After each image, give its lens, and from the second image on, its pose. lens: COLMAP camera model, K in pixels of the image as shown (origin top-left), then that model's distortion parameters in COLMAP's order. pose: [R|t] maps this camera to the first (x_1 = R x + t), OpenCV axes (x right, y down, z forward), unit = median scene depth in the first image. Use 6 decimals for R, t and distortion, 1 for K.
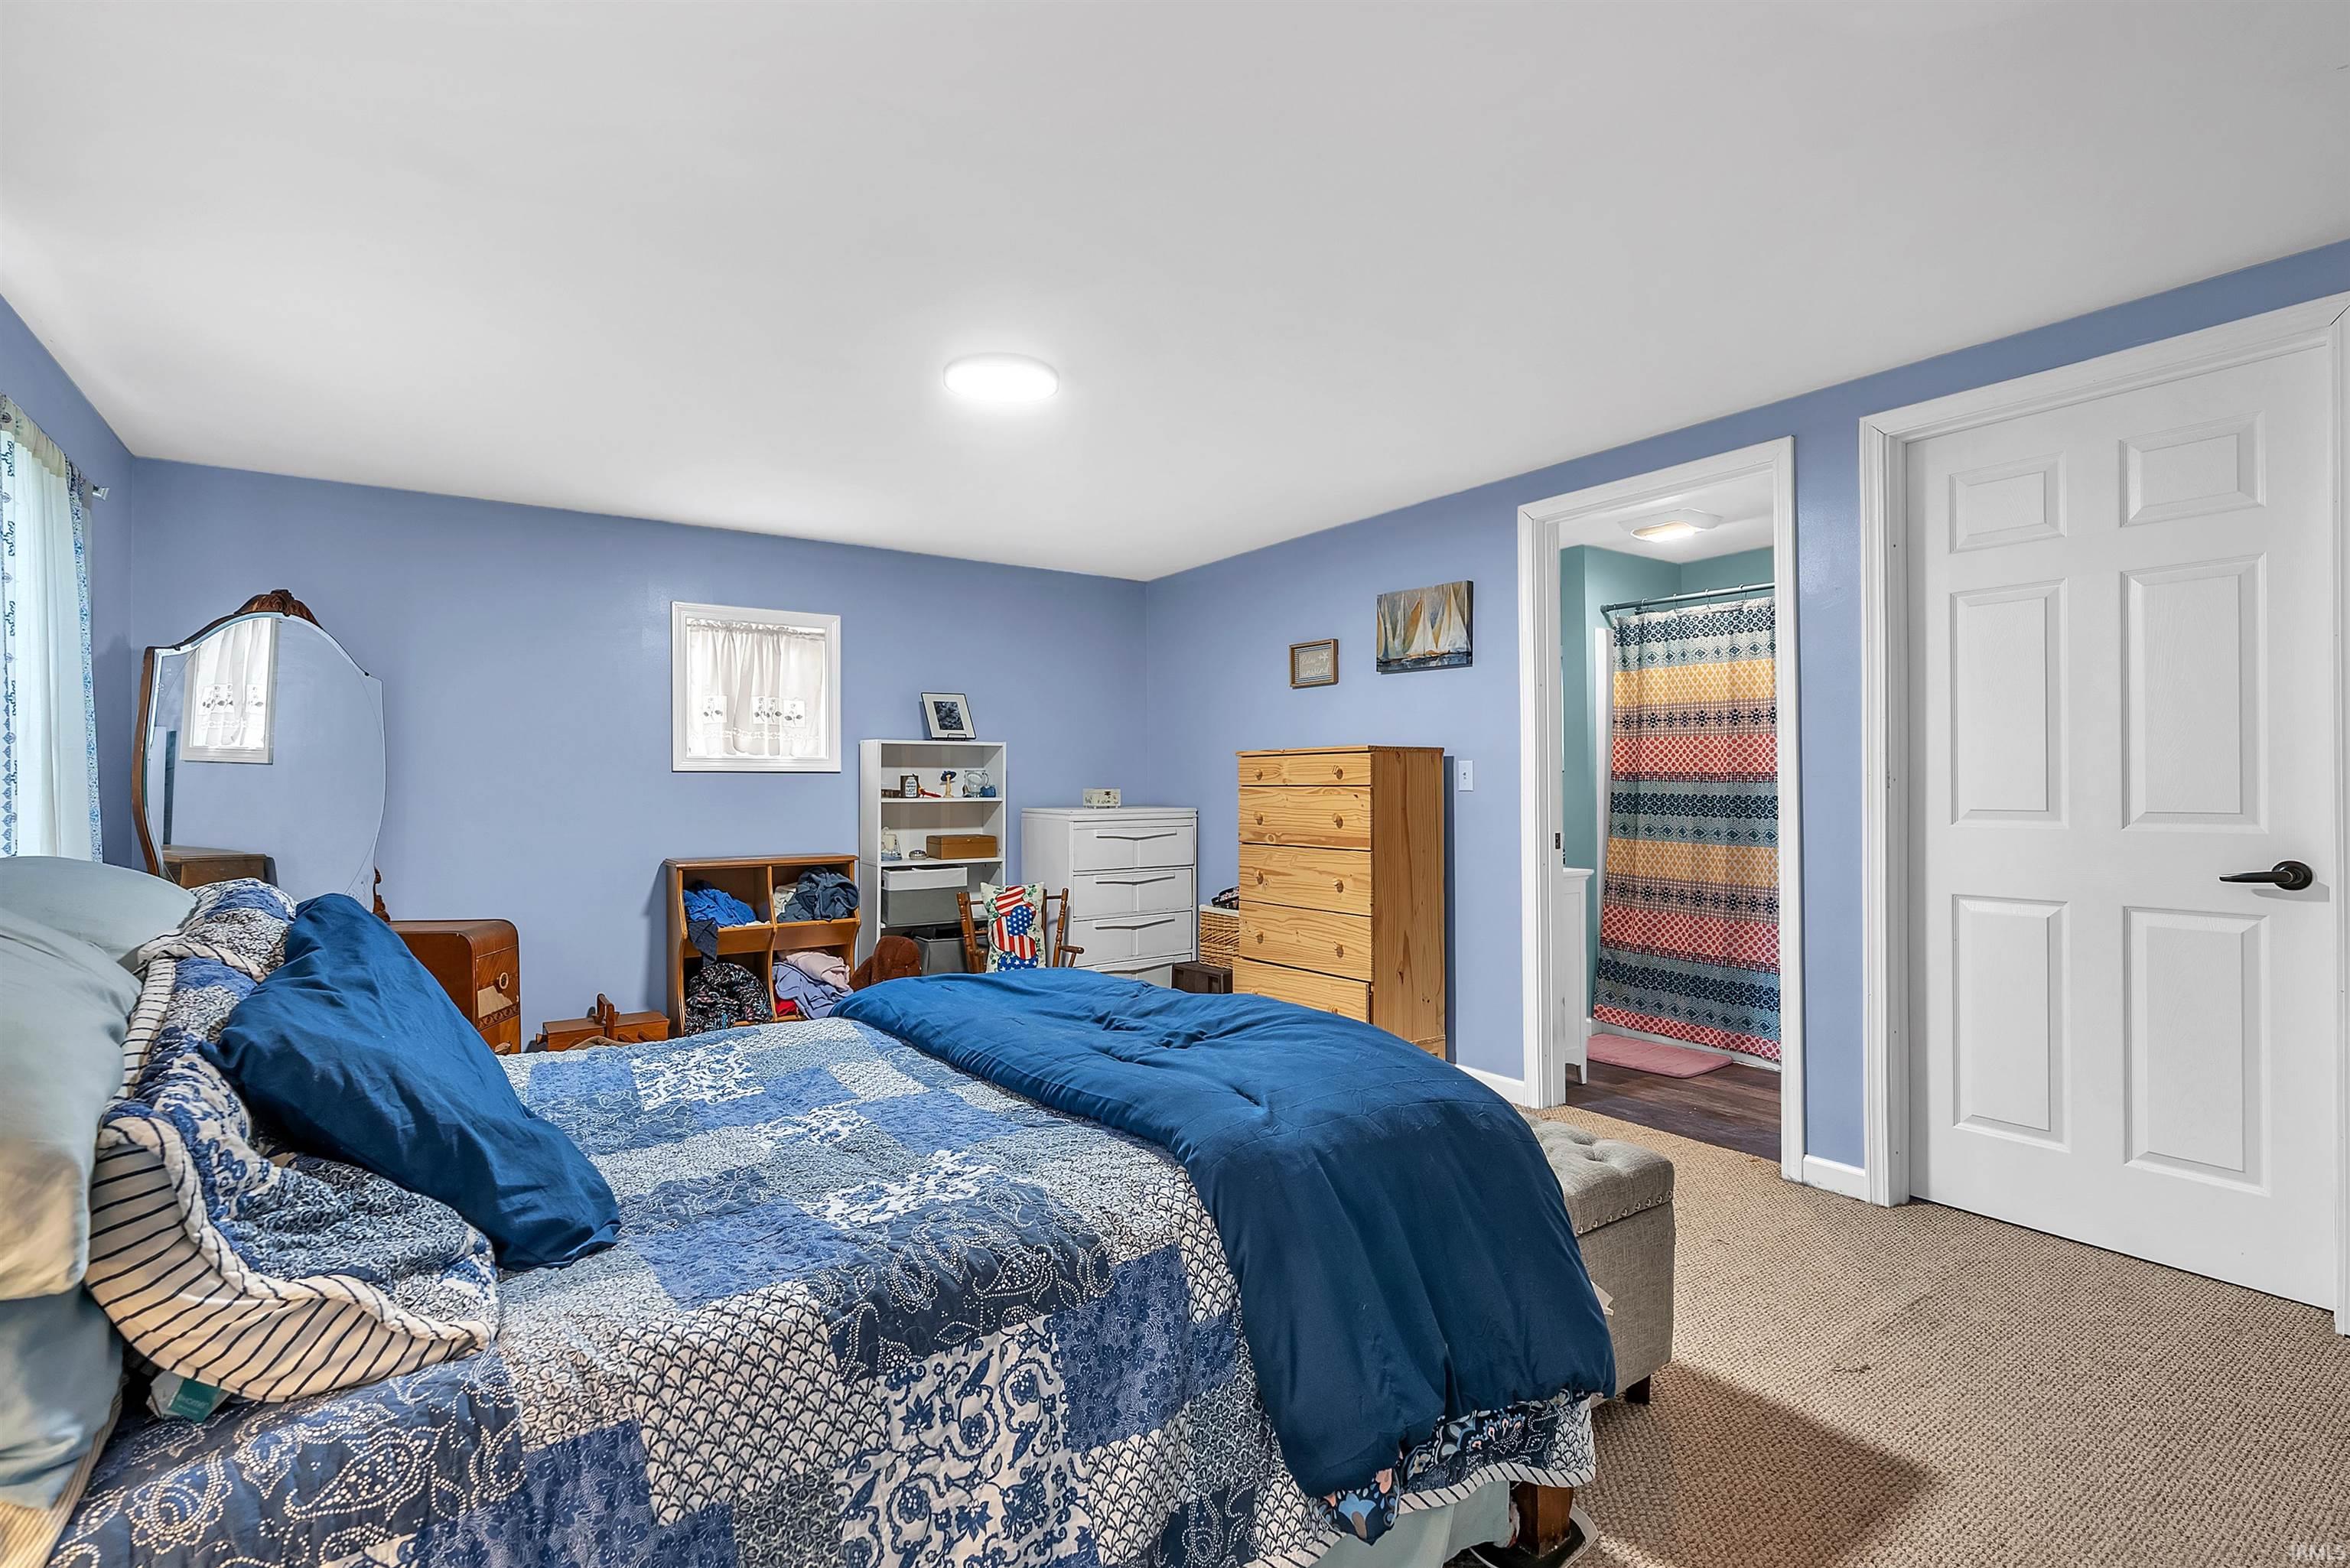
lens RADIAL K [[1087.2, 0, 1203.0], [0, 1087.2, 785.0], [0, 0, 1]] dist [0.000014, -0.000004]
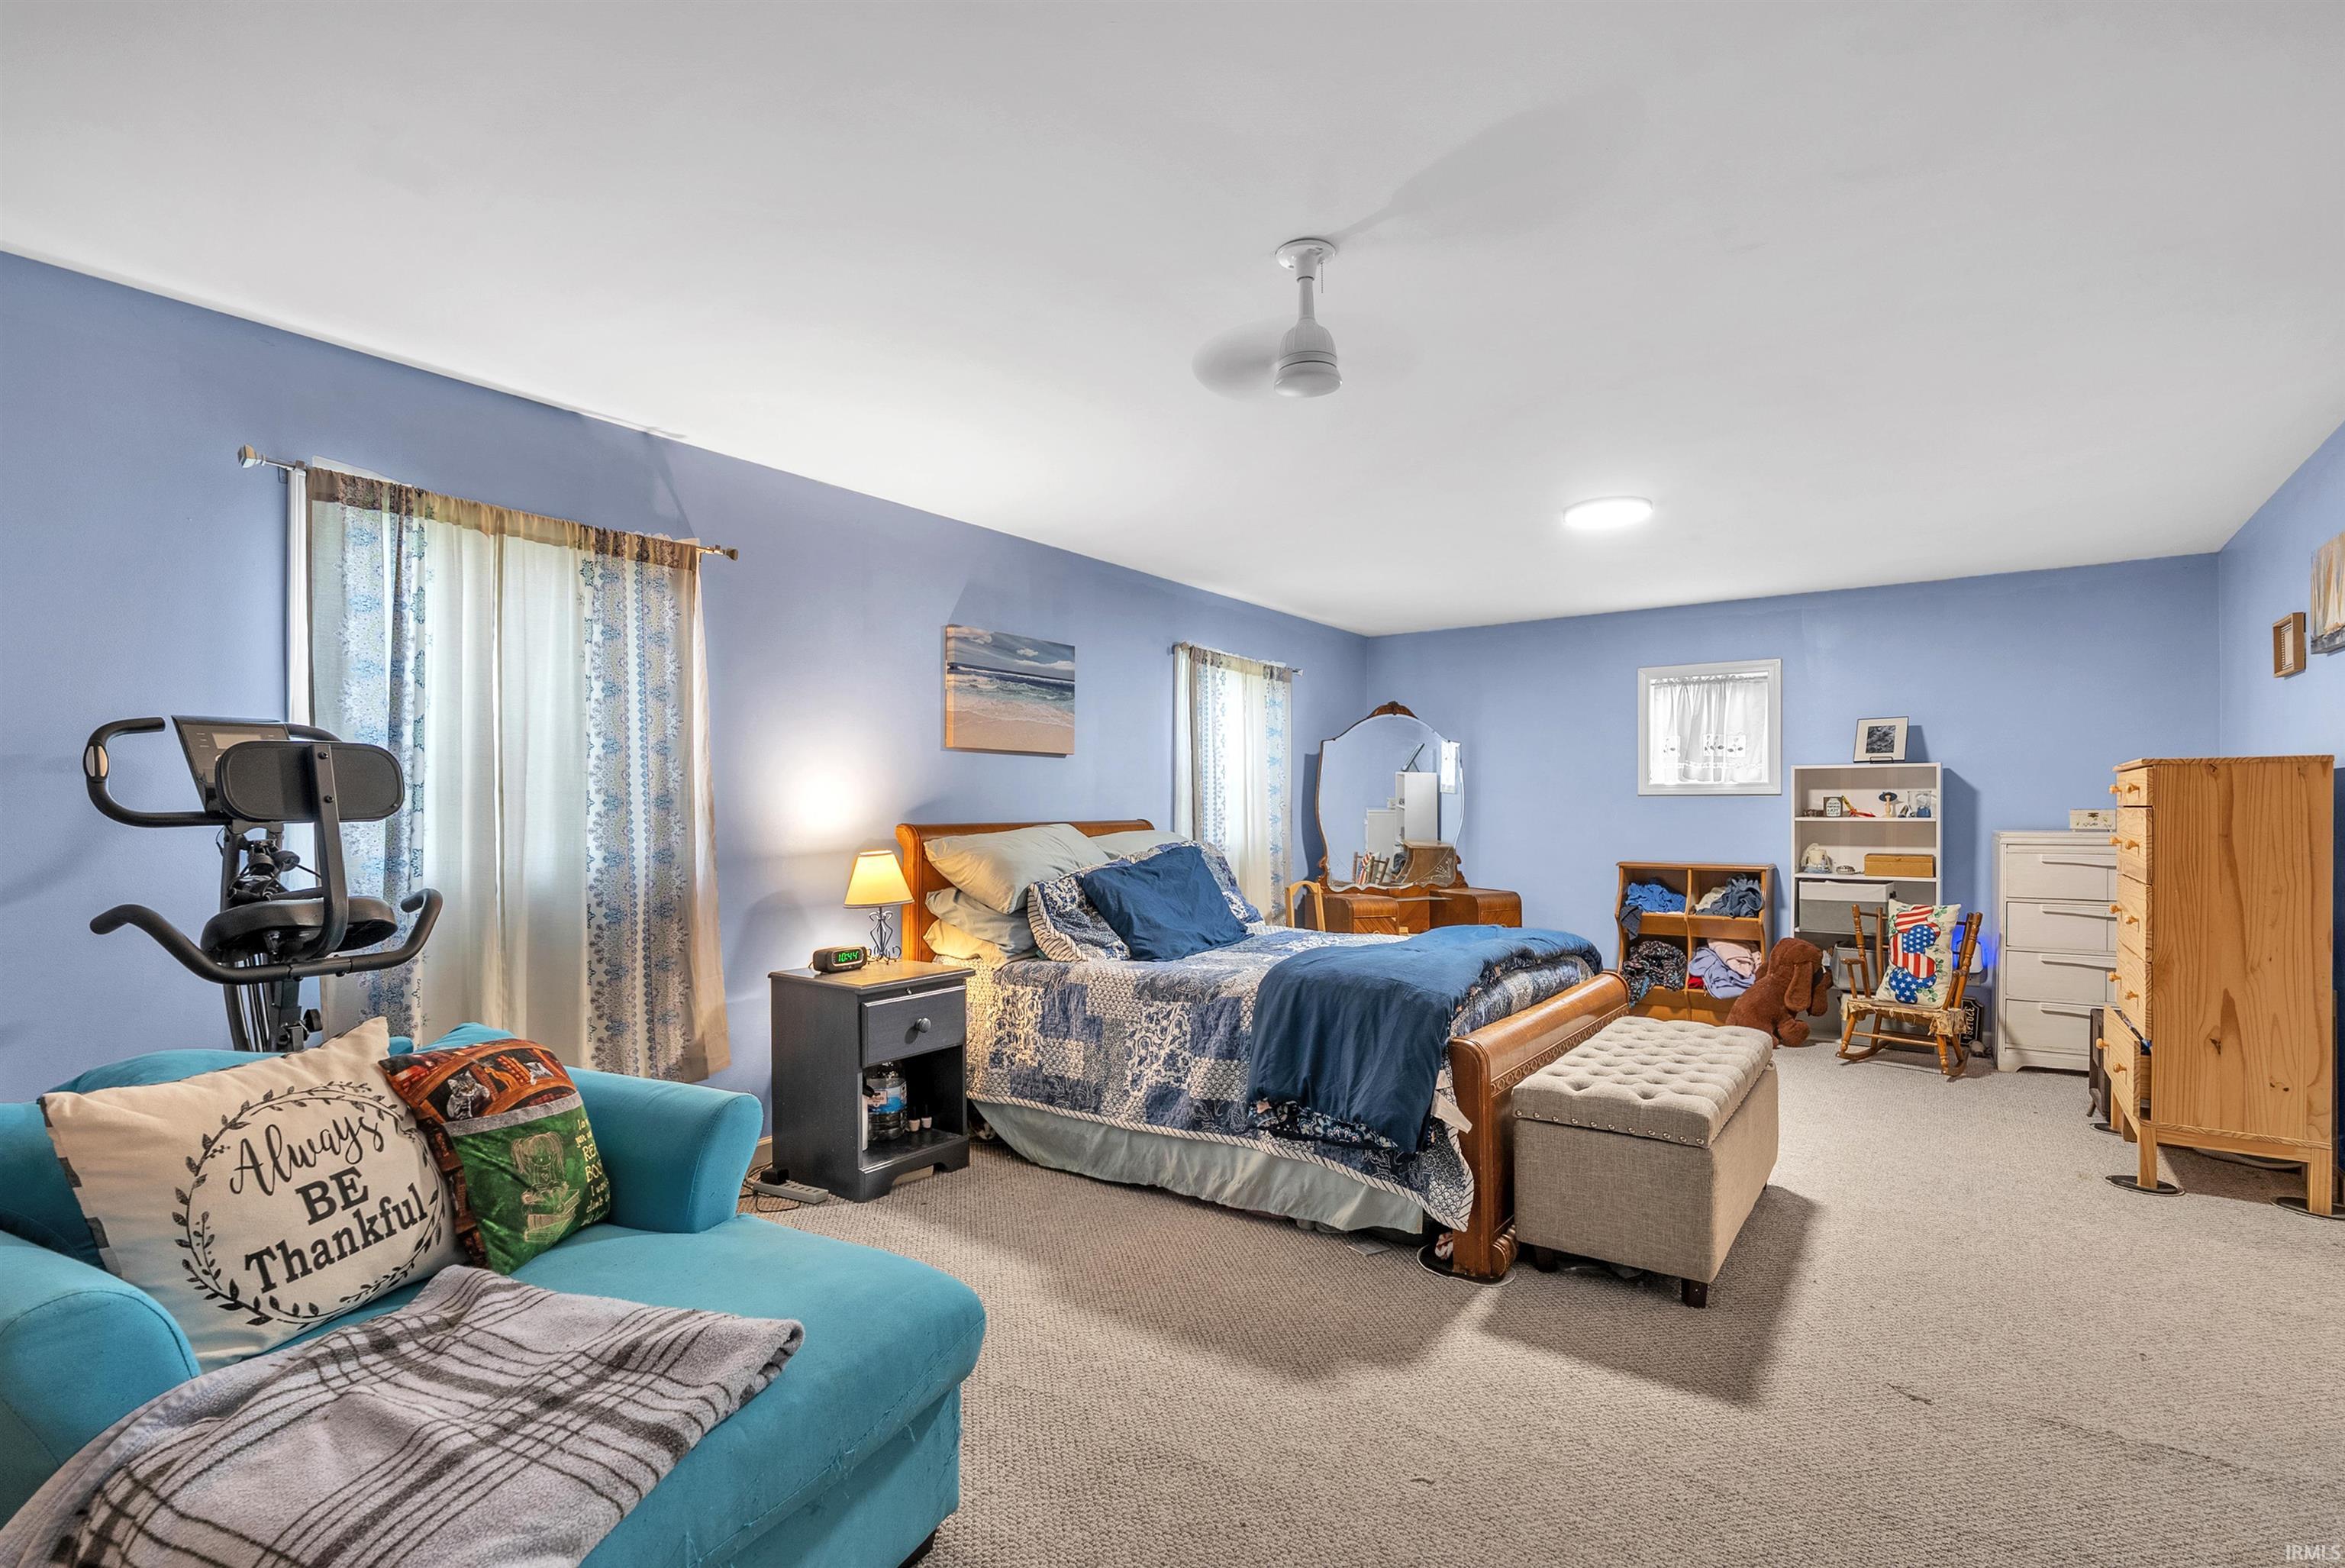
lens RADIAL K [[1085.0, 0, 1200.4], [0, 1085.0, 785.0], [0, 0, 1]] dist [0.000014, -0.000004]
pose [[0.358314, -0.017060, -0.933445, 0.564085], [0.000768, 0.999838, -0.017979, -0.001395], [0.933601, 0.005725, 0.358269, 0.012702]]
